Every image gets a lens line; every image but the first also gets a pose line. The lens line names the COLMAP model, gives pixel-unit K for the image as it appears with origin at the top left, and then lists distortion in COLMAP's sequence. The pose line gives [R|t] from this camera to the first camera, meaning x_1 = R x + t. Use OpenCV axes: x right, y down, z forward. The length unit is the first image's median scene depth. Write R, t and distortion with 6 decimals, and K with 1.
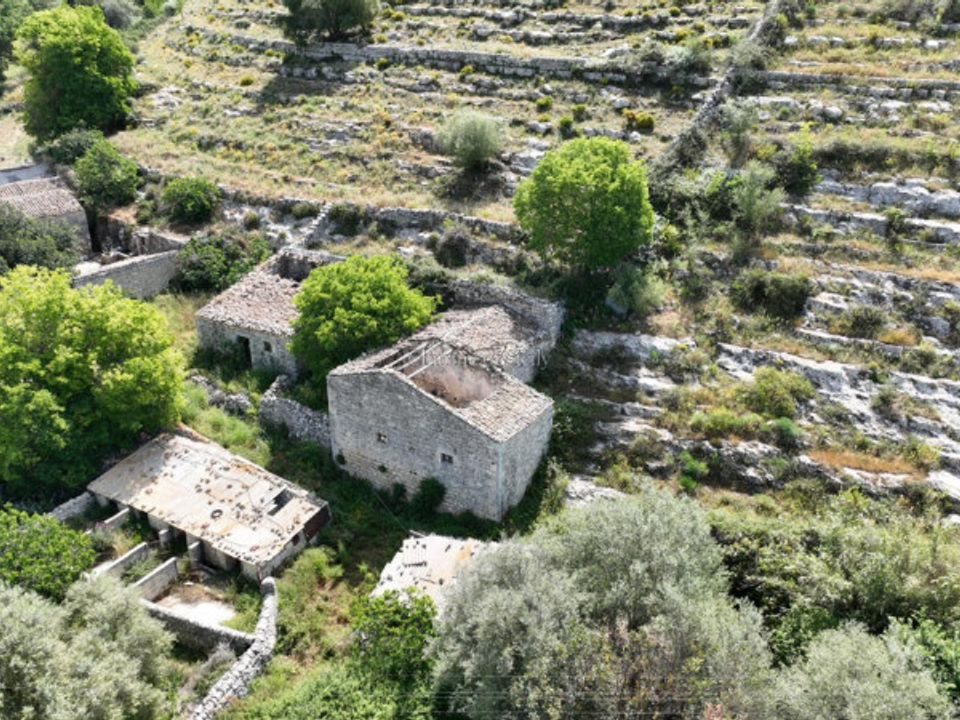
lens RADIAL K [[900.6, 0, 480.0], [0, 900.6, 360.0], [0, 0, 1]] dist [0.015055, -0.019575]
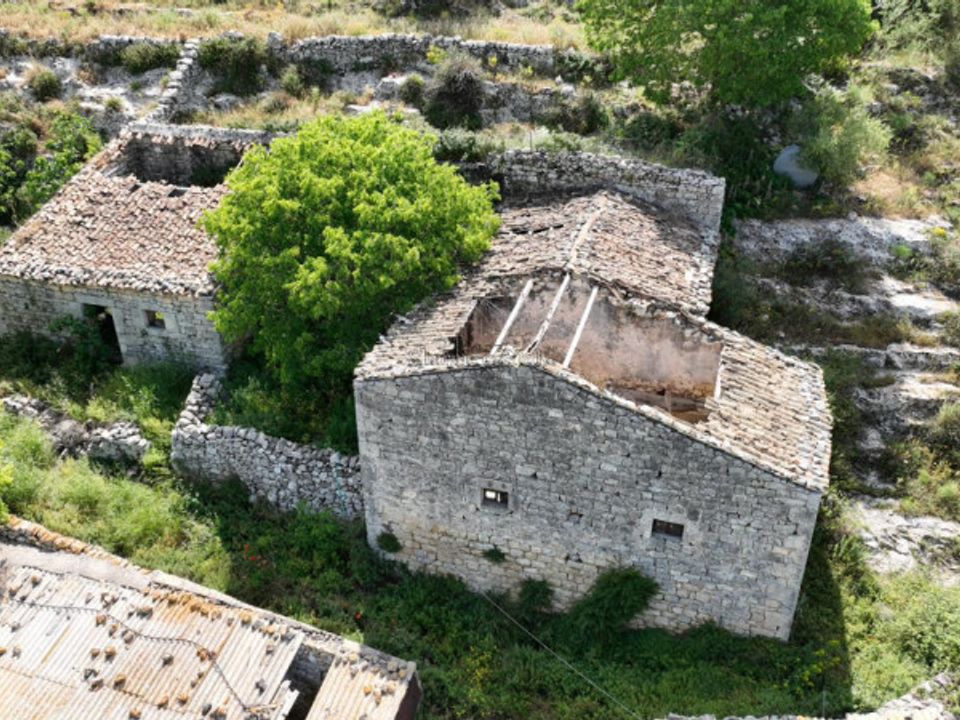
lens RADIAL K [[900.6, 0, 480.0], [0, 900.6, 360.0], [0, 0, 1]] dist [0.015055, -0.019575]
pose [[0.962861, -0.139498, 0.231168, -0.197228], [0.110848, 0.984943, 0.132662, -0.042752], [-0.246194, -0.102111, 0.963827, 0.512767]]
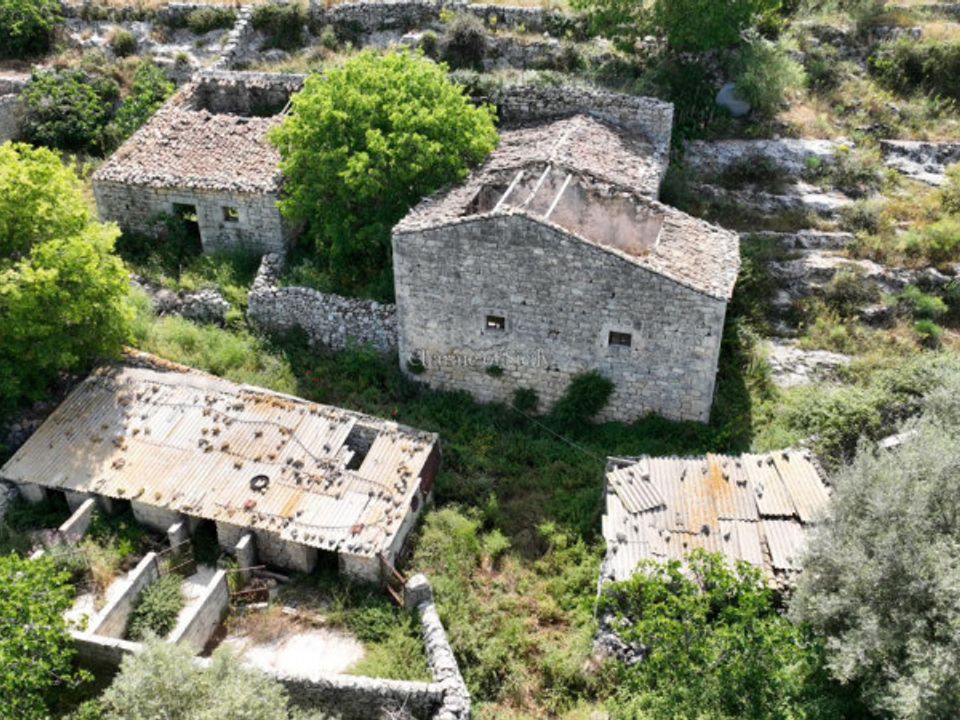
lens RADIAL K [[900.6, 0, 480.0], [0, 900.6, 360.0], [0, 0, 1]] dist [0.015055, -0.019575]
pose [[0.962629, -0.139262, 0.232273, -0.249061], [0.111171, 0.985263, 0.129988, 0.026130], [-0.246952, -0.099308, 0.963926, 0.353969]]
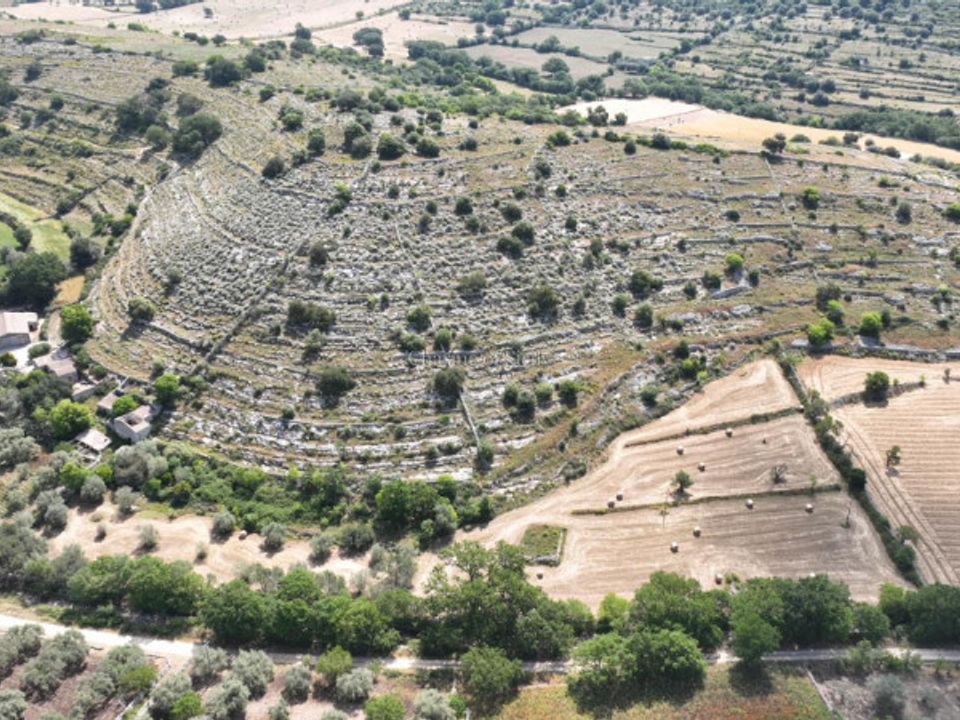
lens RADIAL K [[900.6, 0, 480.0], [0, 900.6, 360.0], [0, 0, 1]] dist [0.015055, -0.019575]
pose [[0.999511, 0.010069, -0.029618, 2.255230], [-0.008251, 0.998112, 0.060856, -0.707683], [0.030175, -0.060582, 0.997707, -4.517324]]
